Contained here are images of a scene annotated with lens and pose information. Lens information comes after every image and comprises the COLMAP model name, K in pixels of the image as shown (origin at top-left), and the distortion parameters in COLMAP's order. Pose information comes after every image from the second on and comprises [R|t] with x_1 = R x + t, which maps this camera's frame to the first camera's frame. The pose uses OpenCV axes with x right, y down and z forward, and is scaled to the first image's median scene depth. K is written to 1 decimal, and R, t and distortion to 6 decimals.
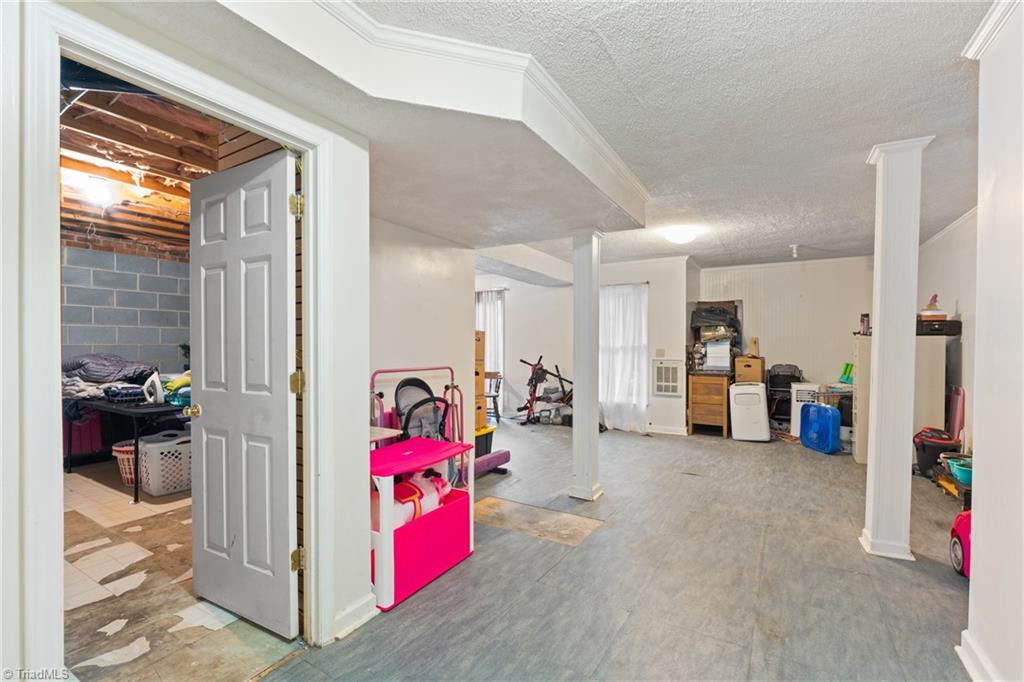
lens RADIAL K [[449.3, 0, 506.9], [0, 449.3, 347.4], [0, 0, 1]] dist [0.000335, 0.000020]
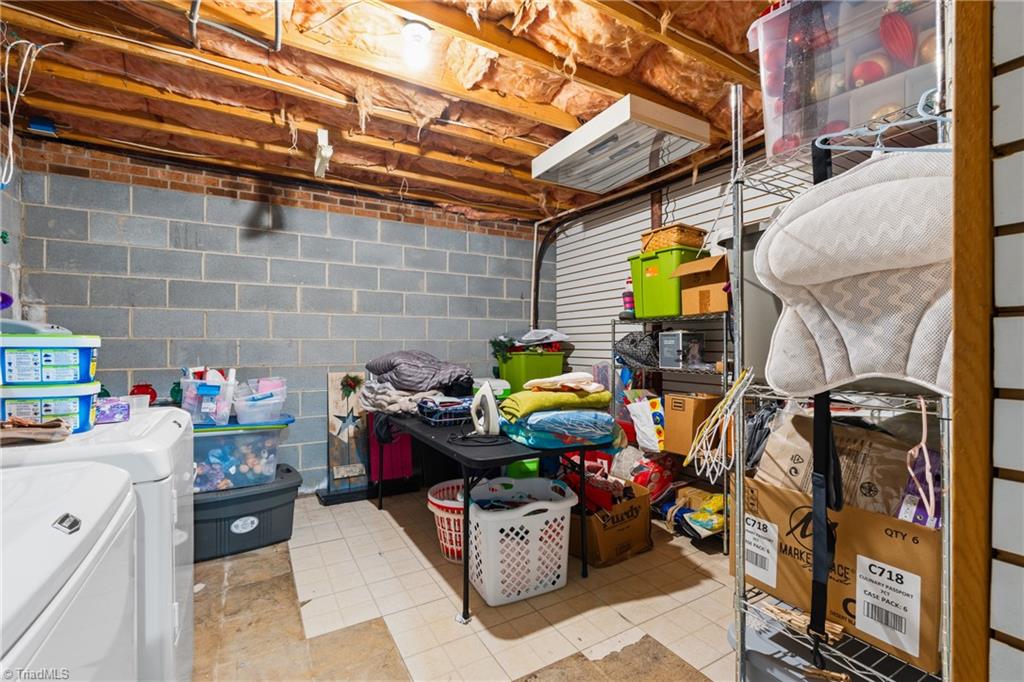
lens RADIAL K [[447.6, 0, 512.0], [0, 447.6, 341.0], [0, 0, 1]] dist [-0.001459, 0.000366]
pose [[0.877976, -0.008481, -0.478630, -0.464585], [-0.000789, 0.999816, -0.019164, 0.013190], [0.478705, 0.017204, 0.877807, 0.491447]]
